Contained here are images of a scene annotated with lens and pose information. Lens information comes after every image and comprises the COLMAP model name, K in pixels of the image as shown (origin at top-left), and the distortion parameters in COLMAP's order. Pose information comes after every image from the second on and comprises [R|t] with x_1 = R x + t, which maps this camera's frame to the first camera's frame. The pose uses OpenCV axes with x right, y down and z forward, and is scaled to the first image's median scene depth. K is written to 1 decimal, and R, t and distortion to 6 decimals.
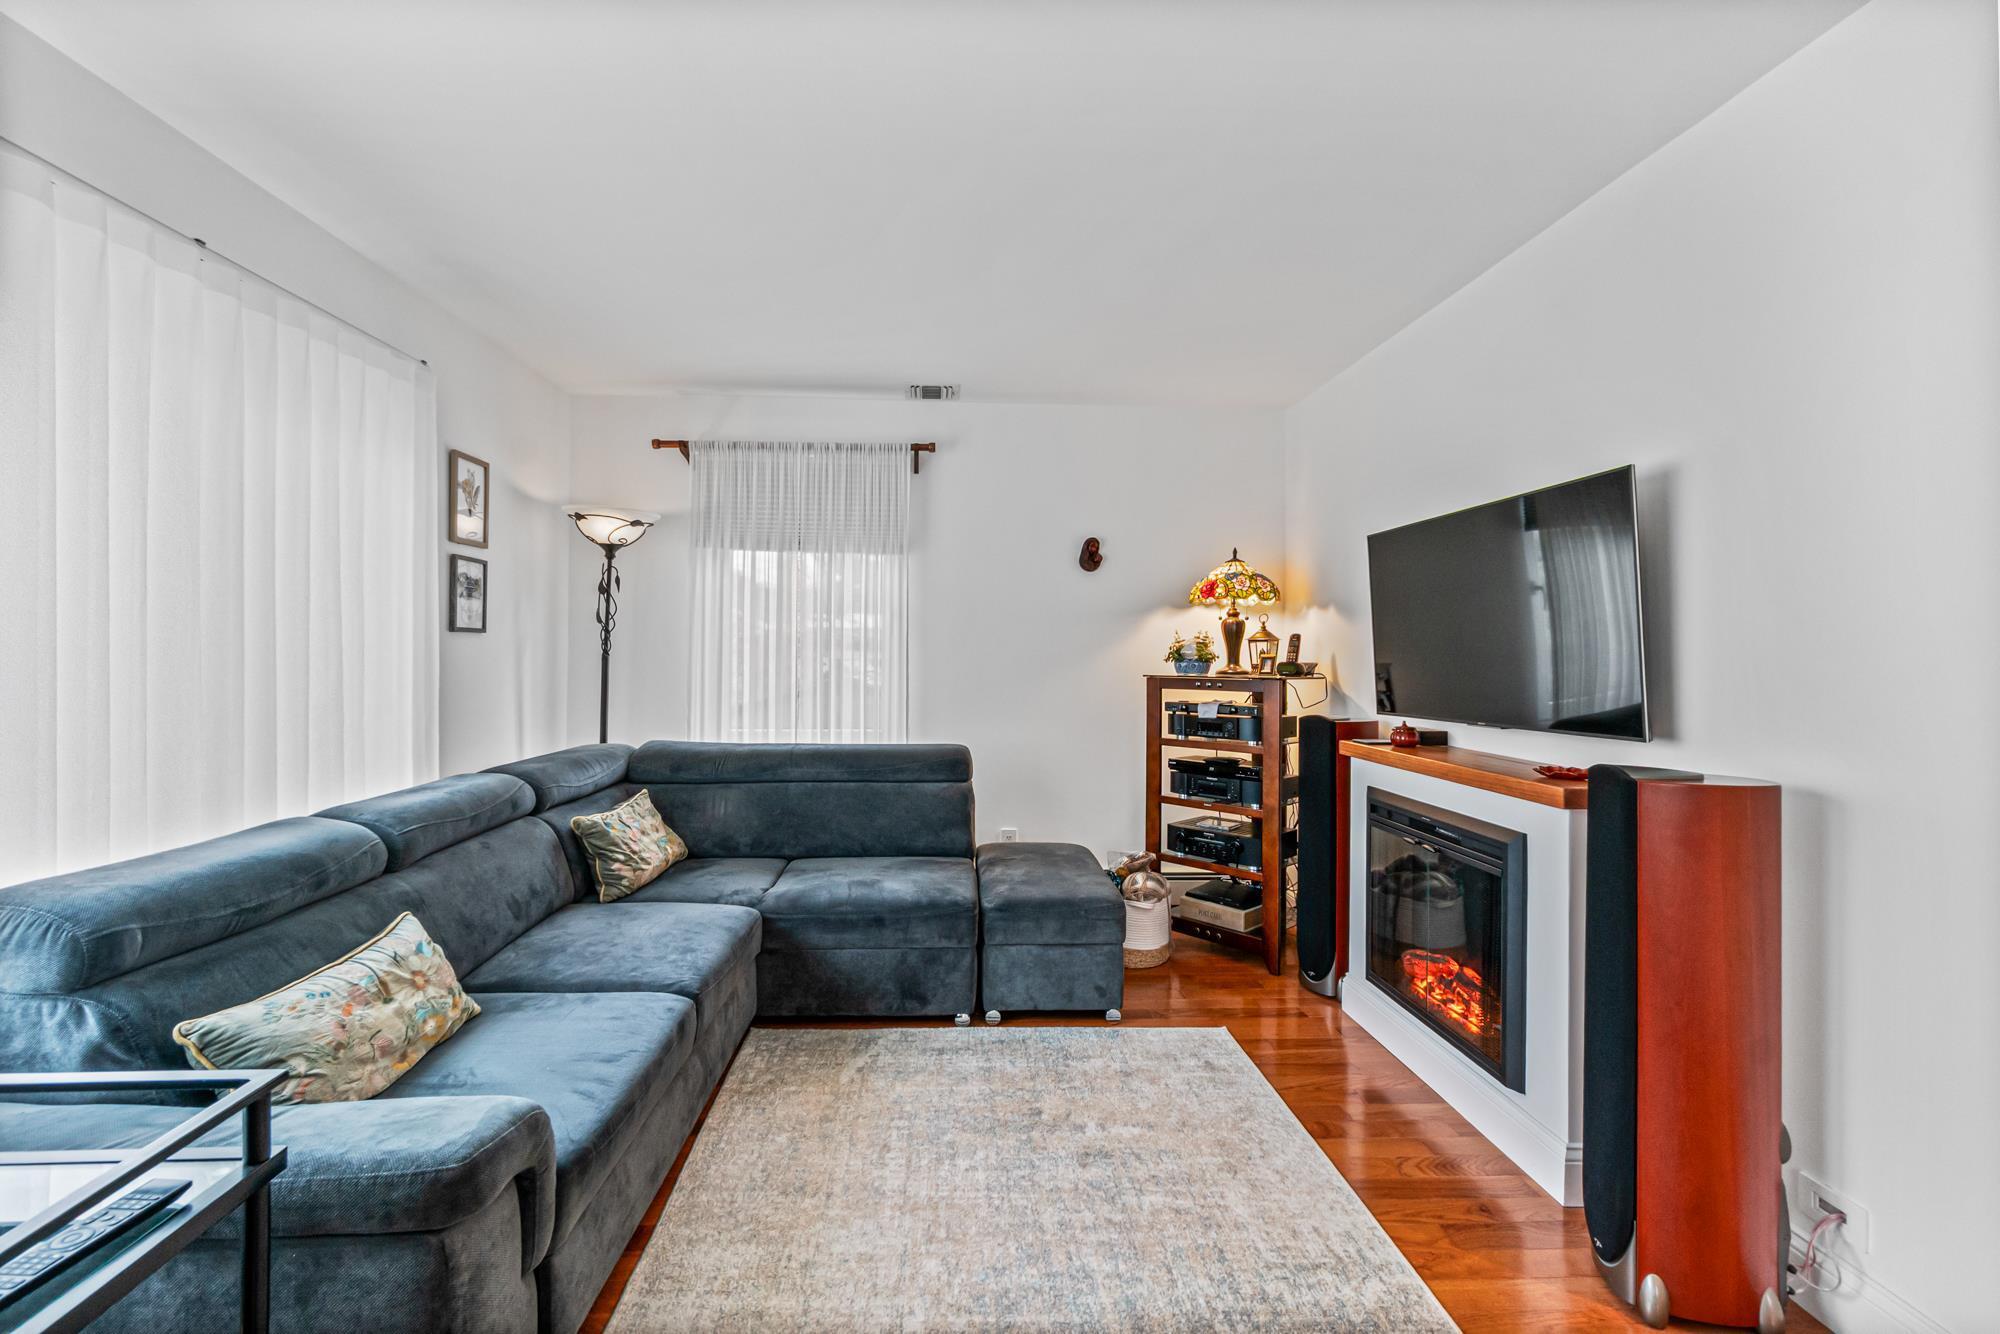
lens RADIAL K [[846.0, 0, 942.5], [0, 846.0, 646.8], [0, 0, 1]] dist [-0.000926, 0.000499]
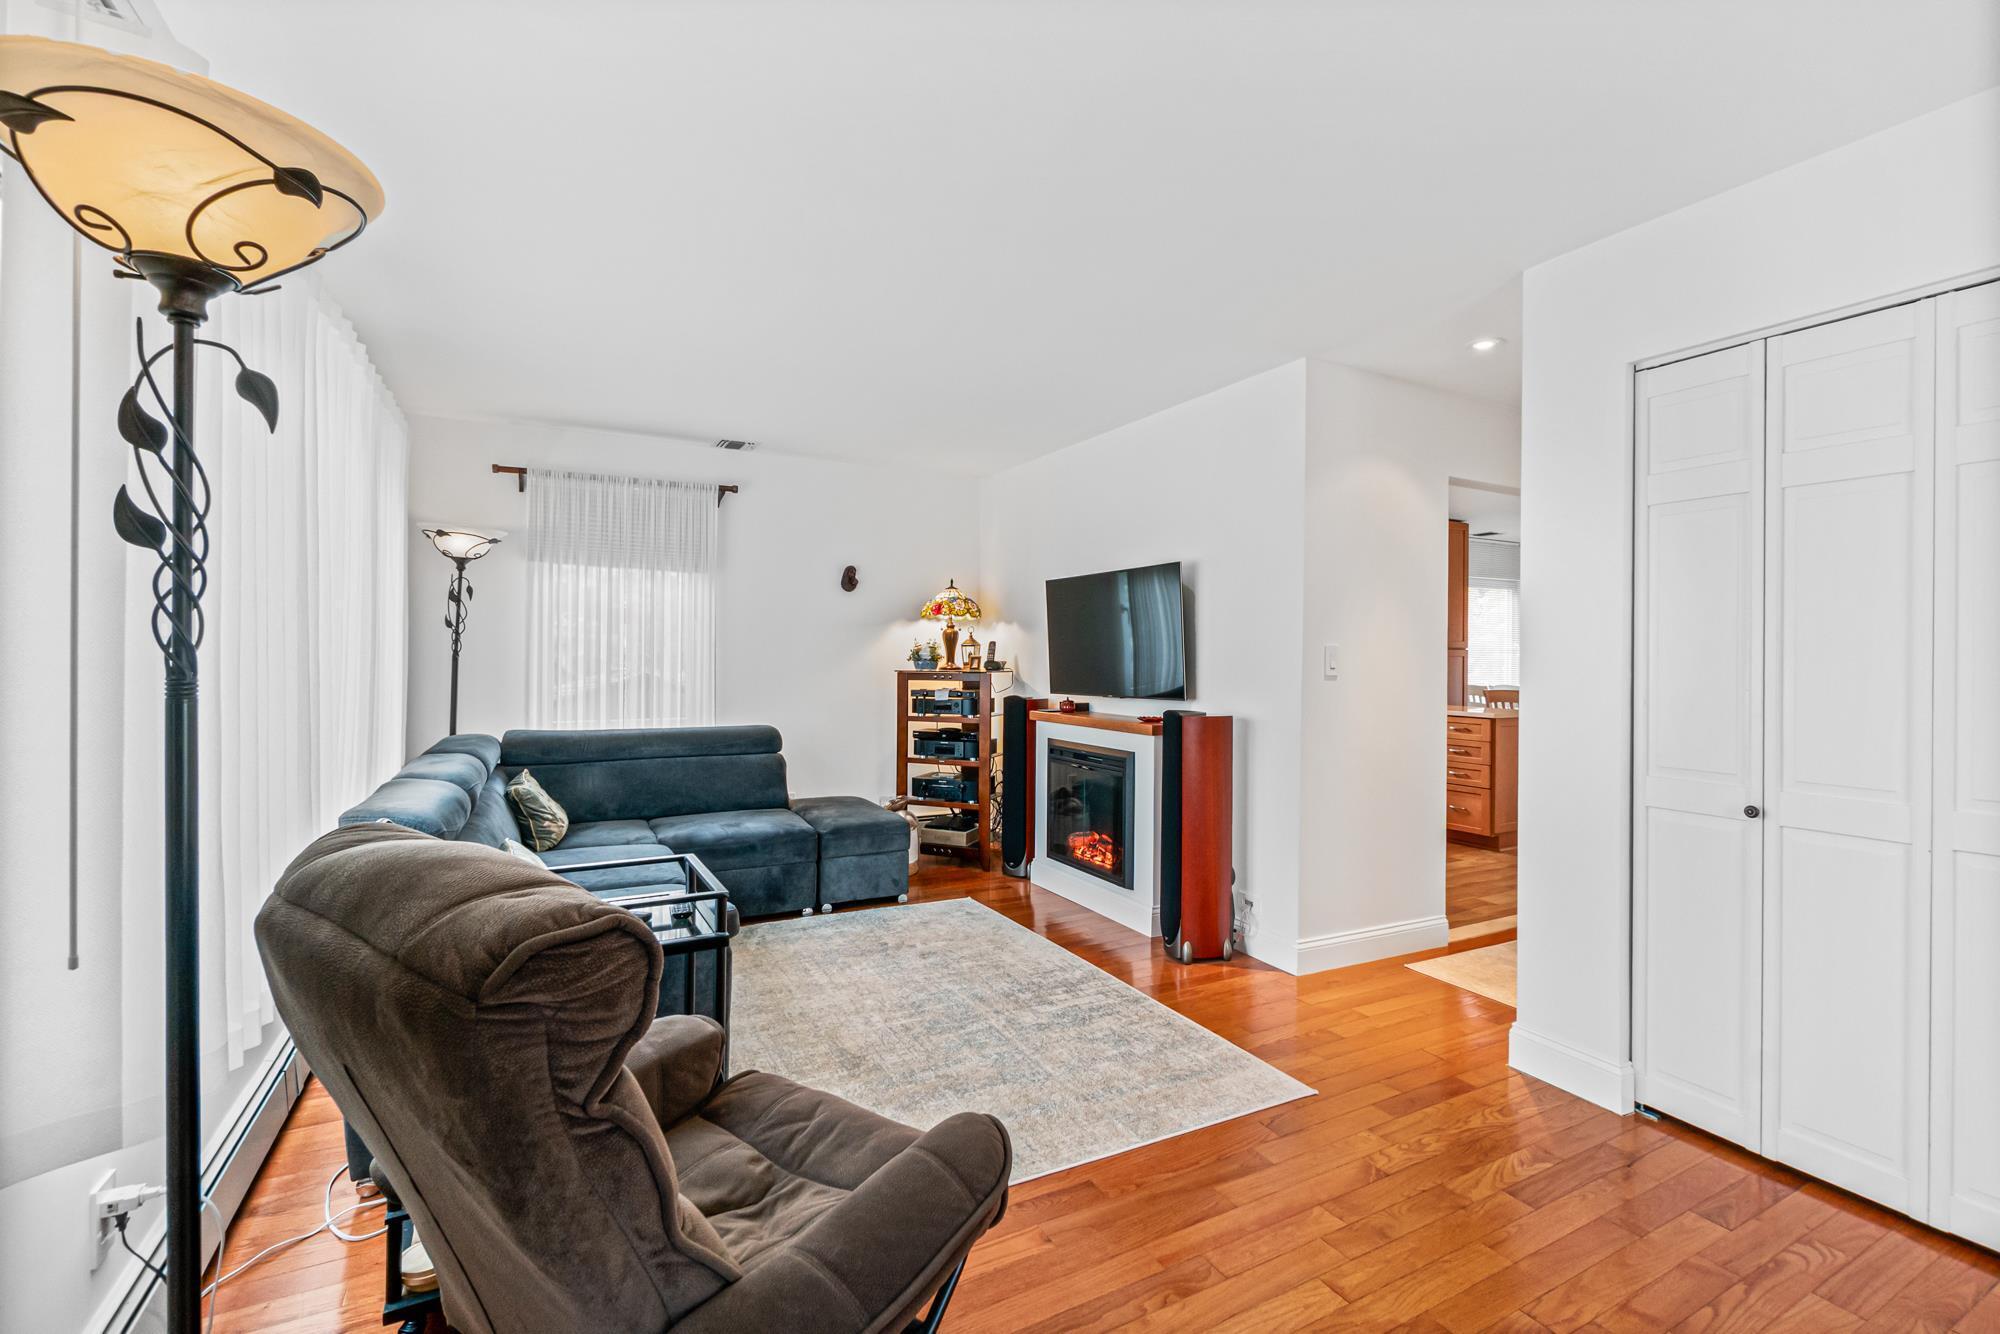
lens RADIAL K [[868.7, 0, 999.0], [0, 868.7, 642.9], [0, 0, 1]] dist [0.001060, 0.000794]
pose [[0.882705, 0.007095, 0.469874, -0.330687], [-0.006580, 0.999975, -0.002738, -0.010111], [-0.469881, -0.000675, 0.882729, -0.384223]]
